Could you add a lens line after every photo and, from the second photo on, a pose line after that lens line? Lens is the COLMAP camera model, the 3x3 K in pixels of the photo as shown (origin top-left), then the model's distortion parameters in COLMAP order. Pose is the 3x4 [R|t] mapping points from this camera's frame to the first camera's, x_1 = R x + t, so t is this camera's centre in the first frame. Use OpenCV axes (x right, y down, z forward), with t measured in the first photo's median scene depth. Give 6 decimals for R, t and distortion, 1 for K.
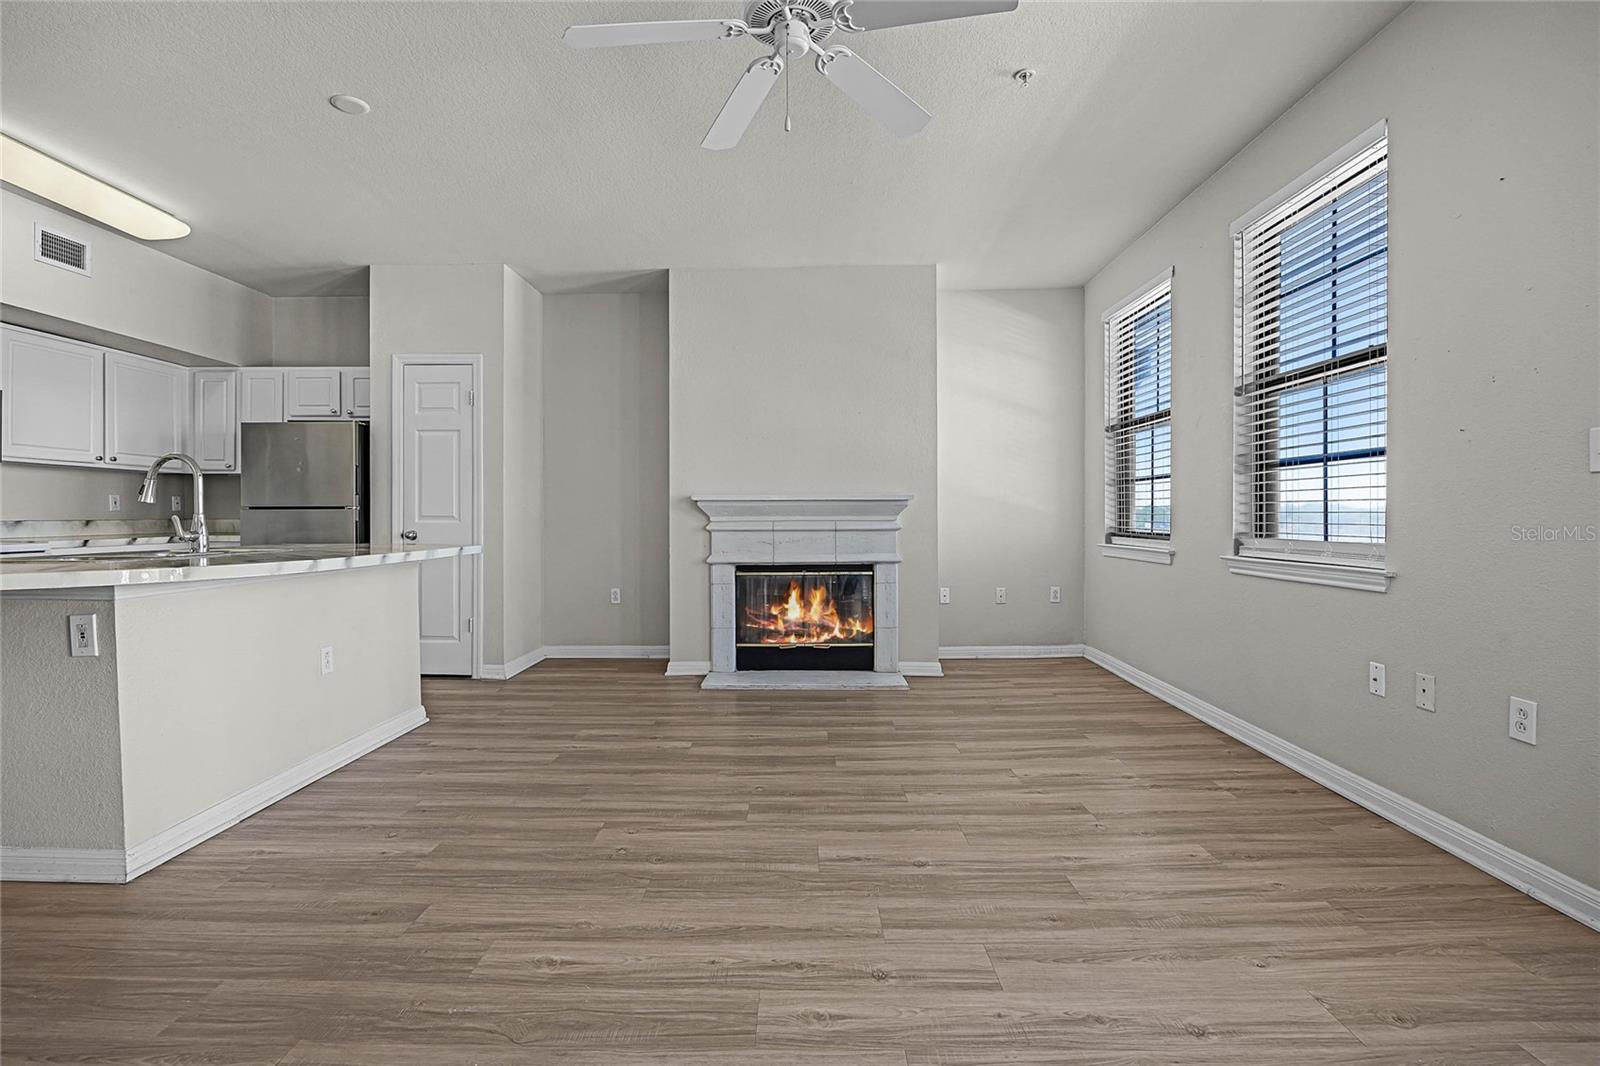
lens RADIAL K [[717.1, 0, 793.2], [0, 717.1, 523.0], [0, 0, 1]] dist [-0.010046, 0.000002]
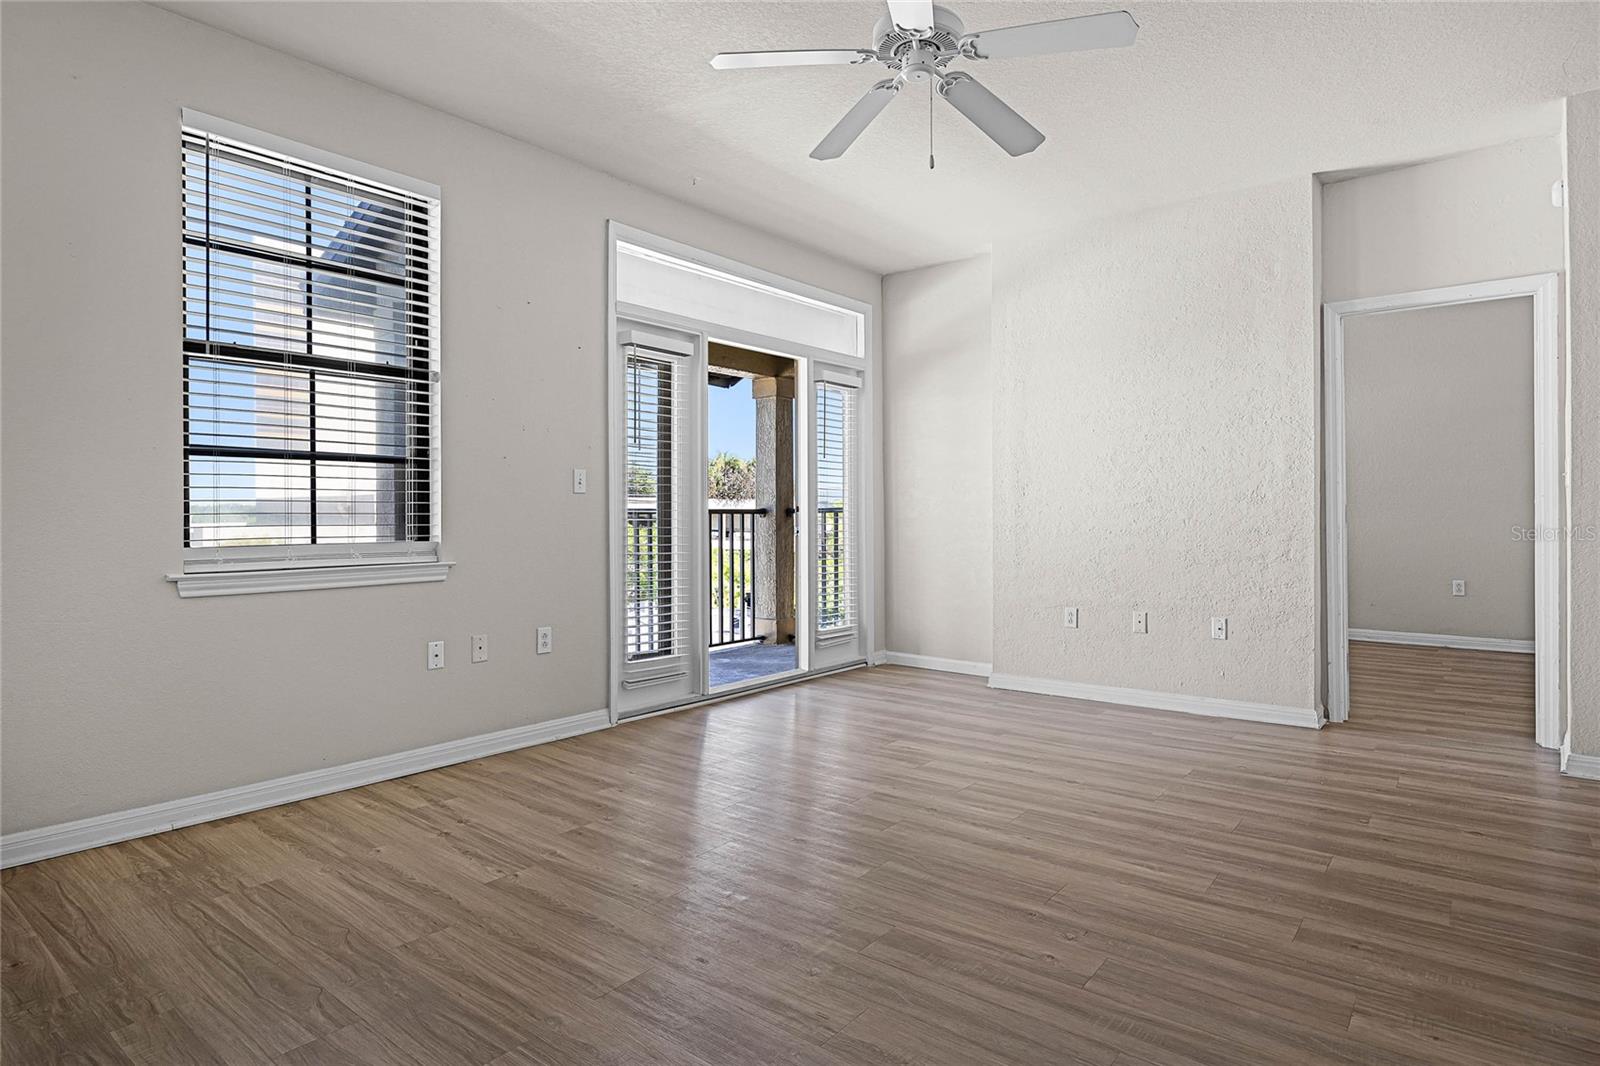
lens RADIAL K [[872.8, 0, 796.6], [0, 872.8, 515.3], [0, 0, 1]] dist [0.006527, -0.001779]
pose [[-0.787530, 0.001761, 0.616274, -0.356523], [0.008556, 0.999931, 0.008077, -0.012701], [-0.616217, 0.011634, -0.787490, 1.157198]]
